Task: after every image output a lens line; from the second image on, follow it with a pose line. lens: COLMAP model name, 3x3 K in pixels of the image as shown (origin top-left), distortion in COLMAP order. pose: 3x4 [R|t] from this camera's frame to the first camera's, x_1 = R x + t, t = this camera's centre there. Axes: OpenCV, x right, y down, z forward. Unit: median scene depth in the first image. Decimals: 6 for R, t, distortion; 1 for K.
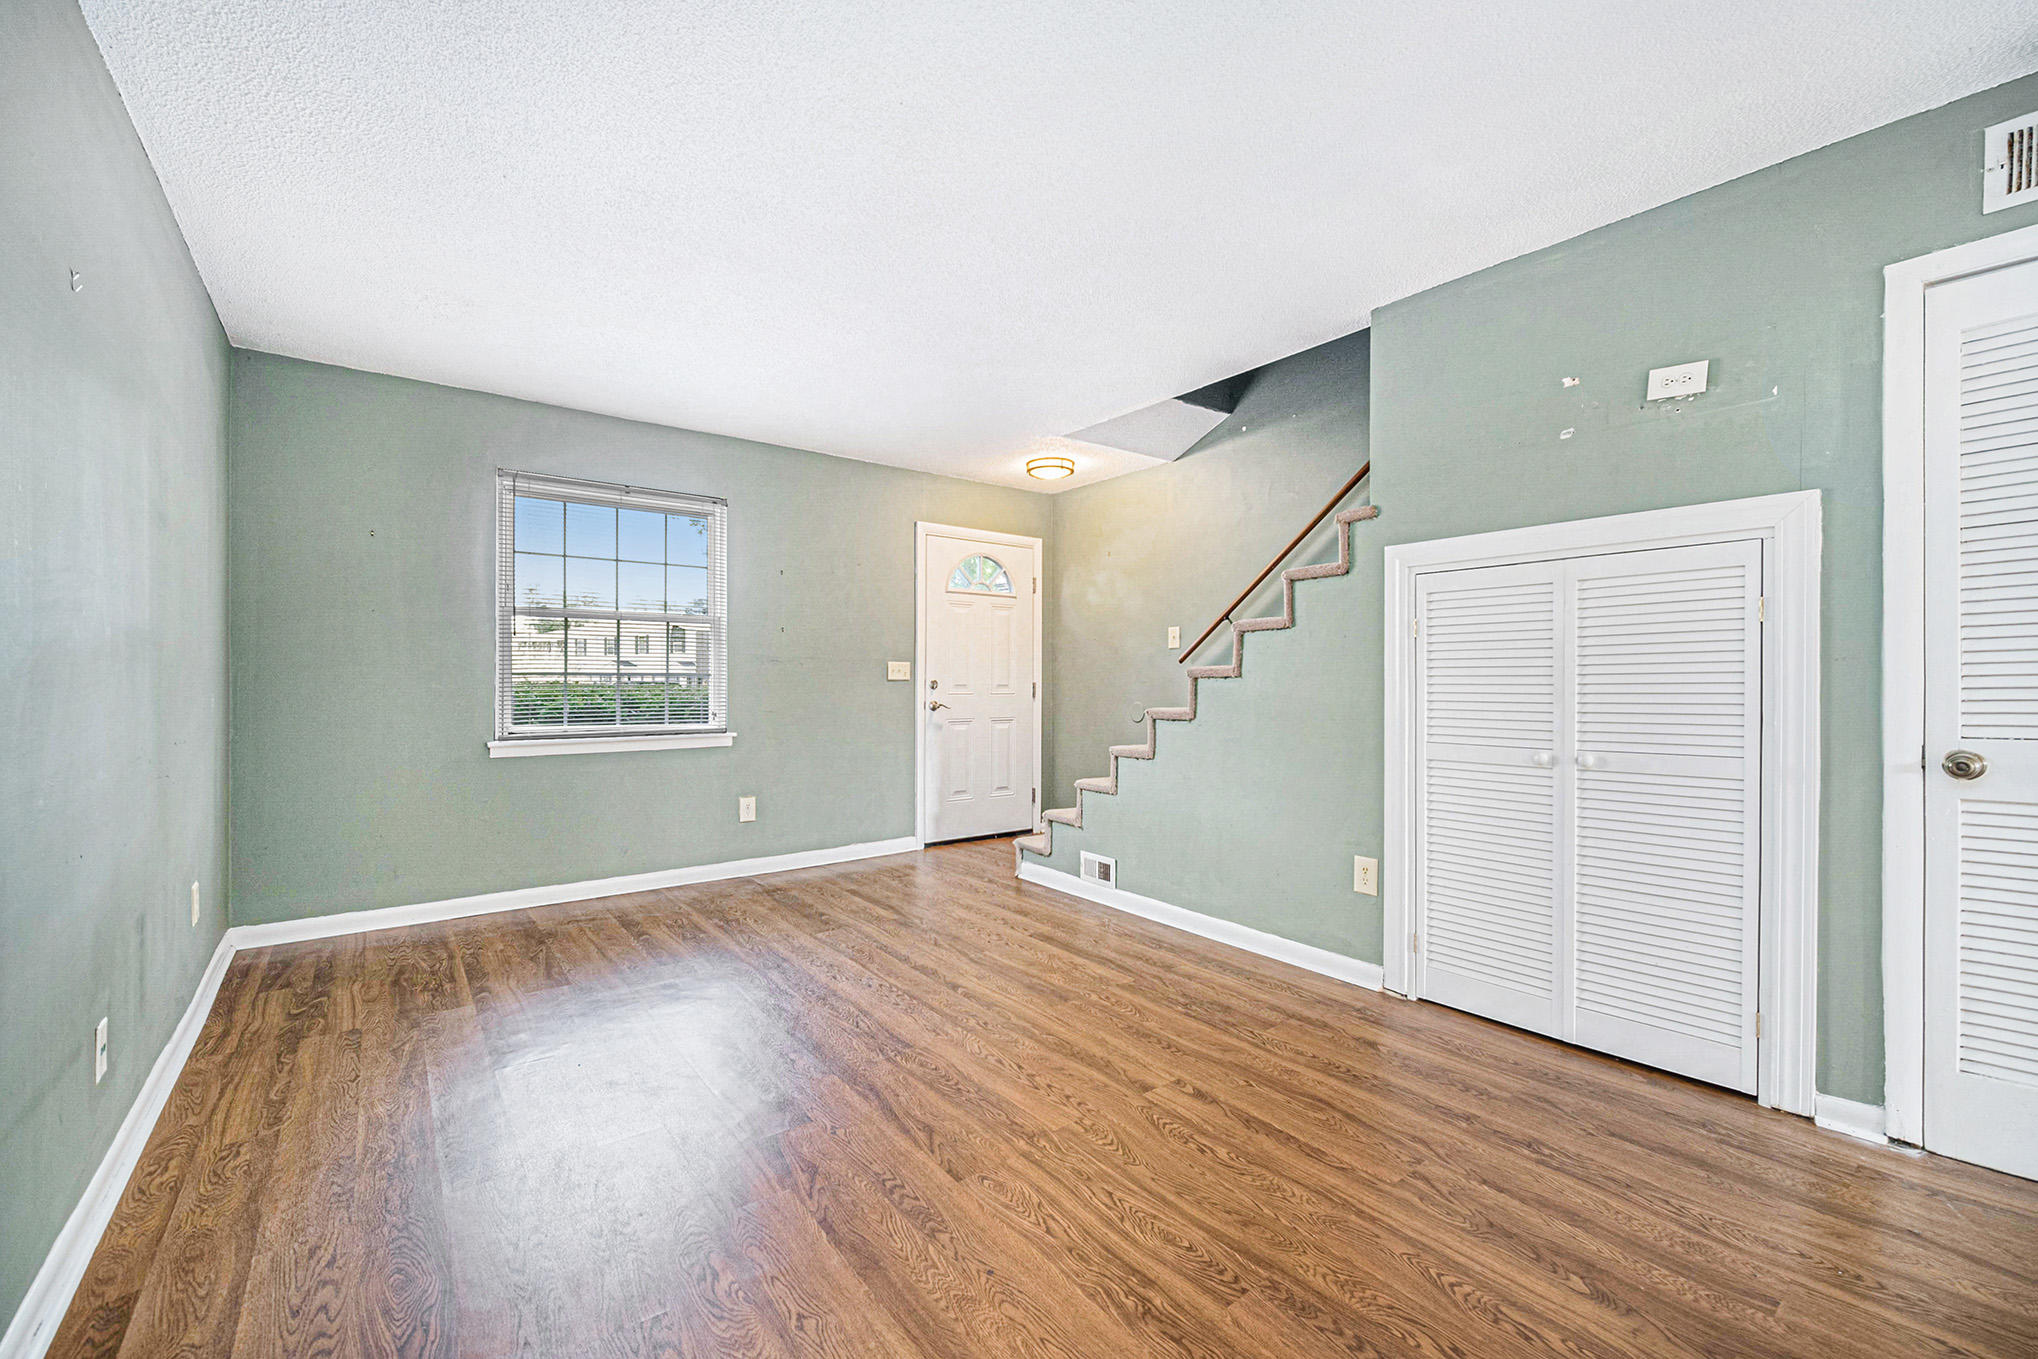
lens RADIAL K [[818.0, 0, 1019.0], [0, 818.0, 679.5], [0, 0, 1]] dist [-0.021584, -0.000100]
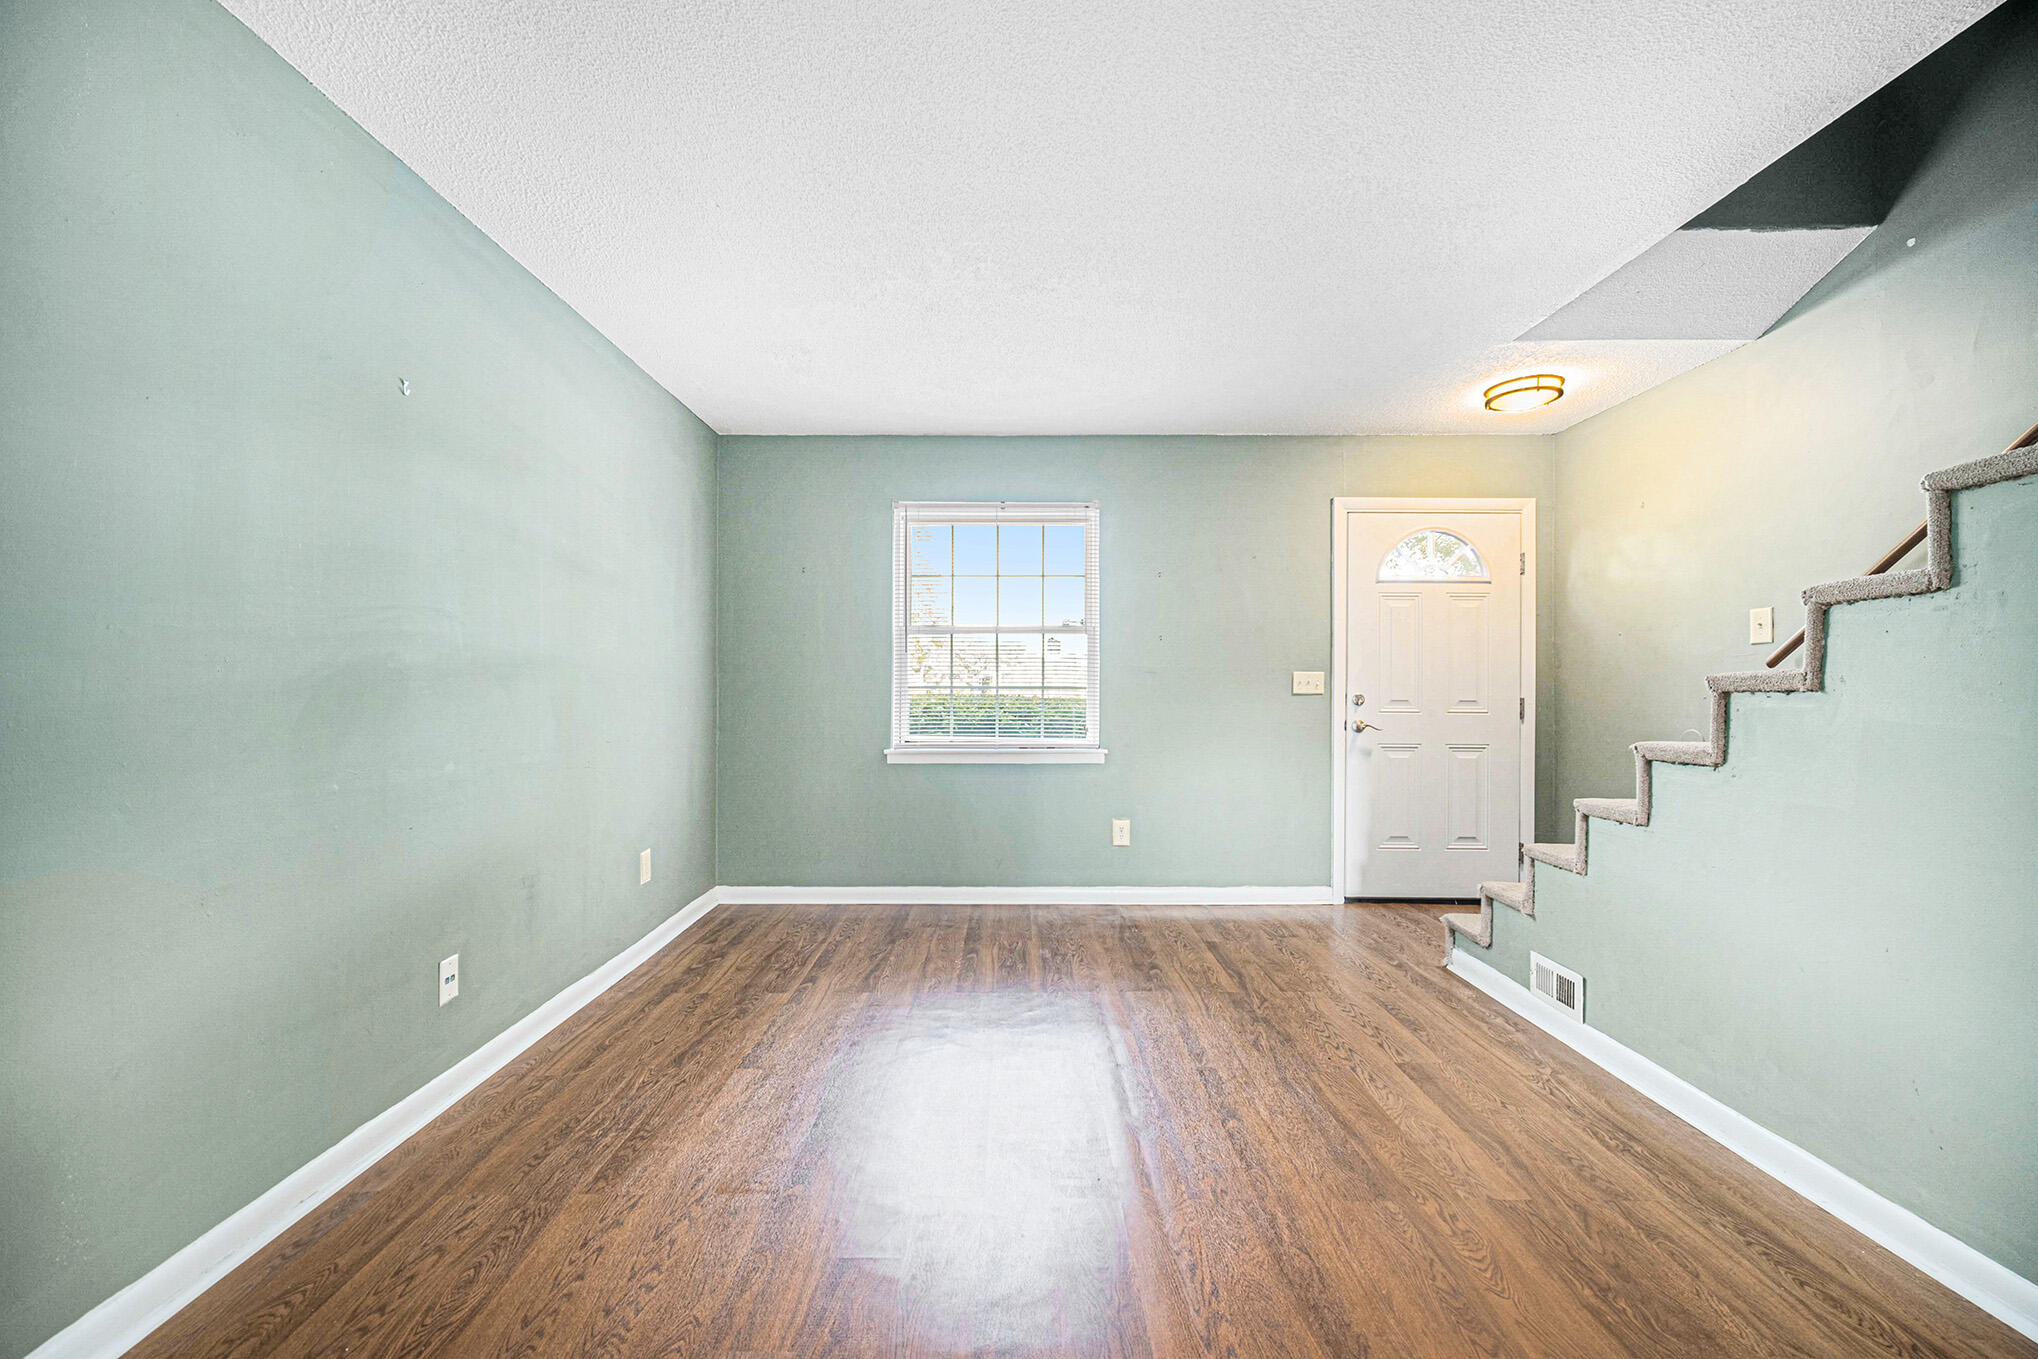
lens RADIAL K [[808.4, 0, 1004.7], [0, 808.4, 693.4], [0, 0, 1]] dist [0.000835, -0.004752]
pose [[0.784679, 0.001842, -0.619900, 0.170221], [-0.001030, 0.999998, 0.001669, -0.001342], [0.619901, -0.000671, 0.784679, 0.250246]]
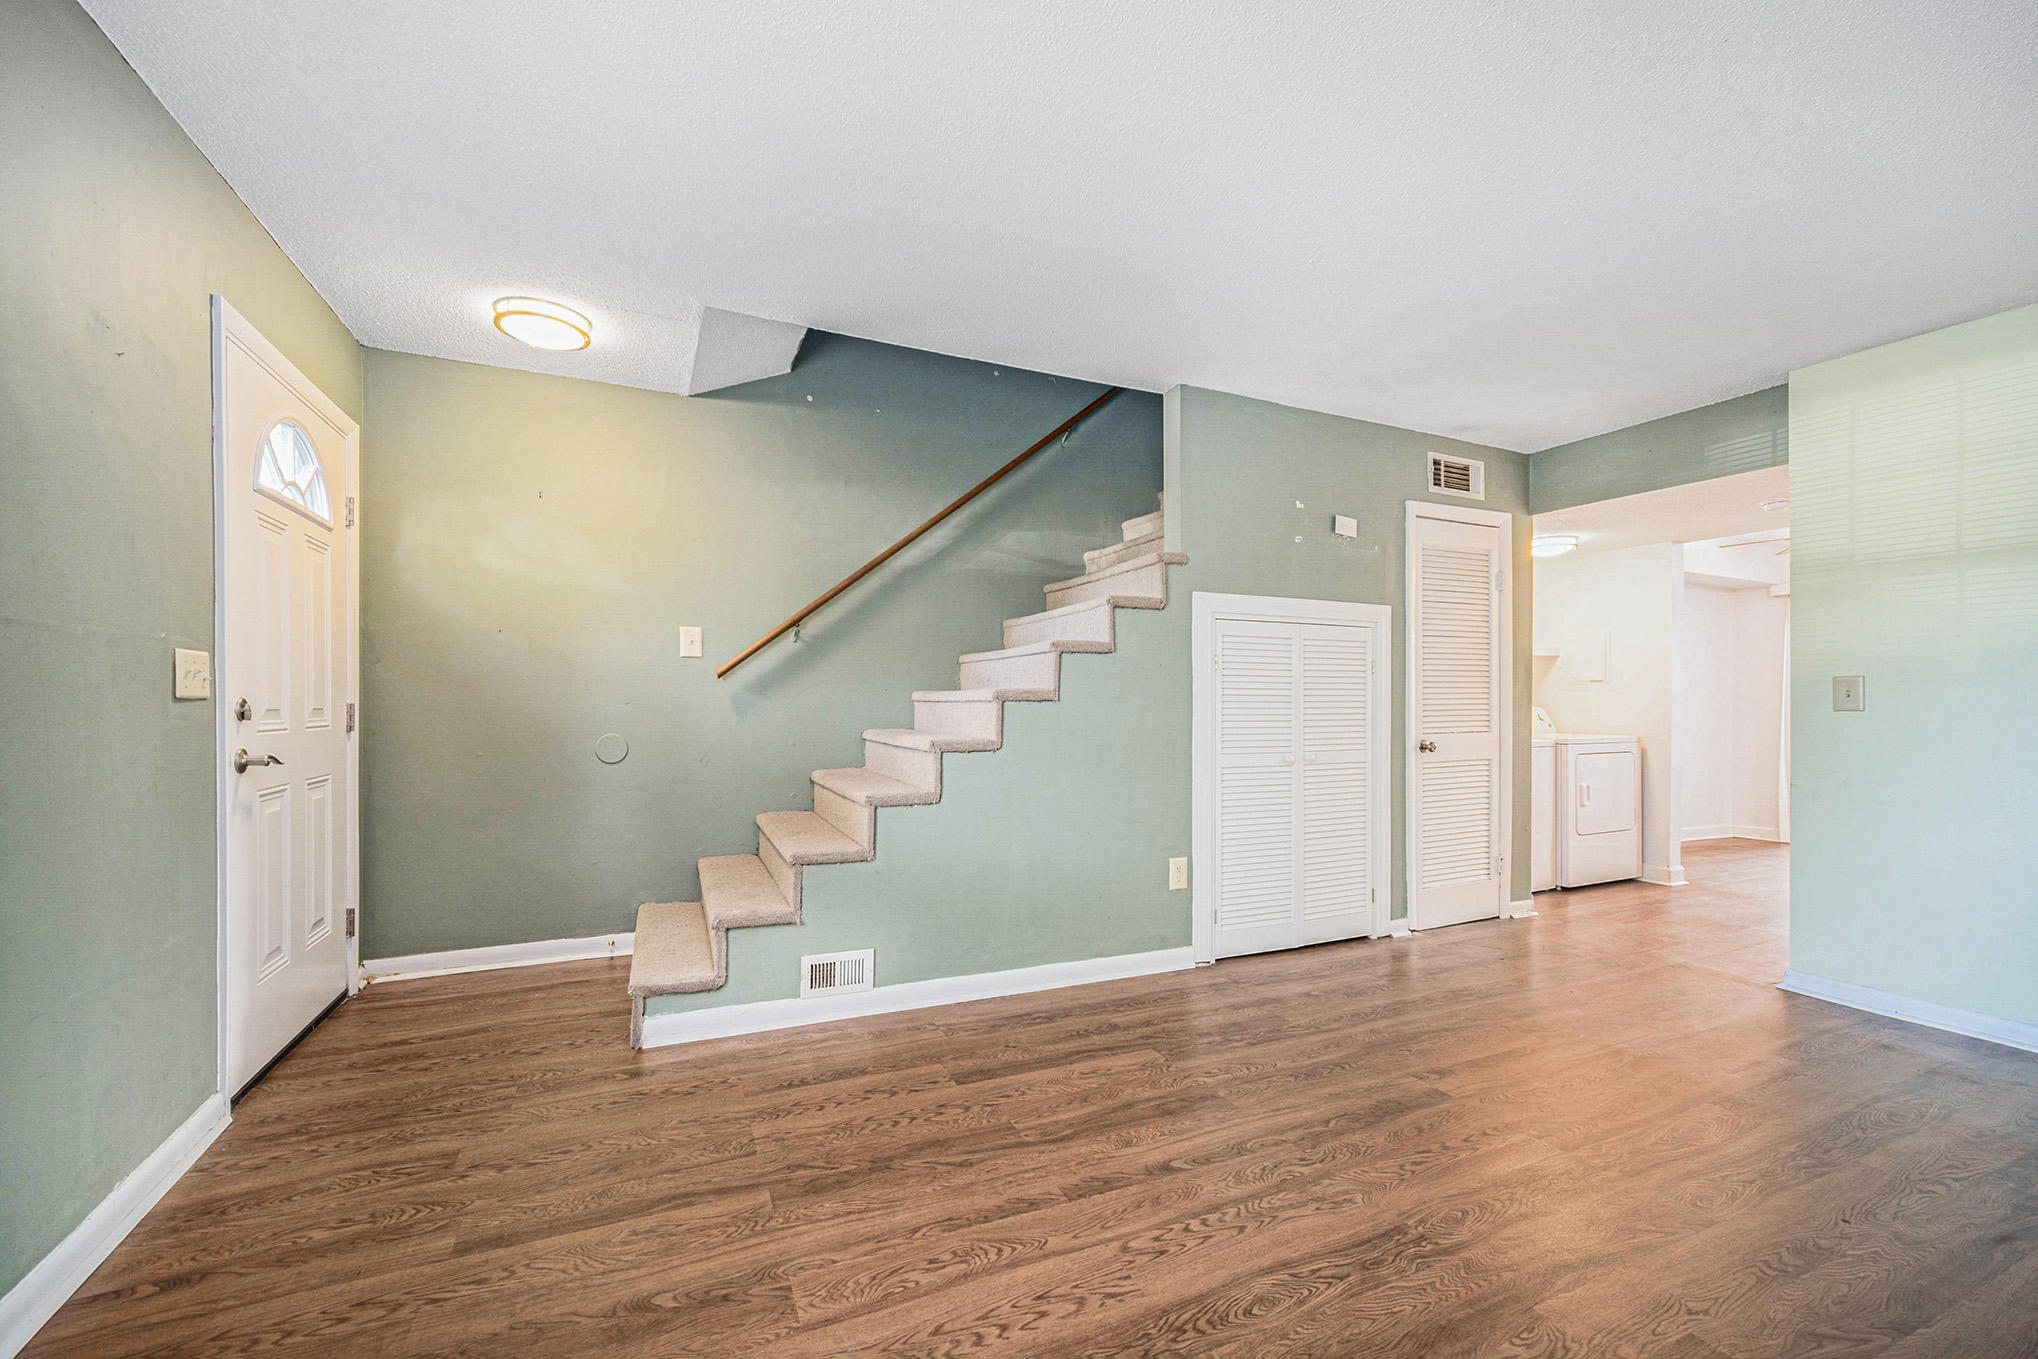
lens RADIAL K [[788.7, 0, 1011.7], [0, 788.7, 708.1], [0, 0, 1]] dist [-0.002785, -0.000226]
pose [[0.251712, -0.004785, 0.967790, -0.587680], [-0.007543, 0.999948, 0.006906, 0.000343], [-0.967773, -0.009039, 0.251663, 0.779874]]
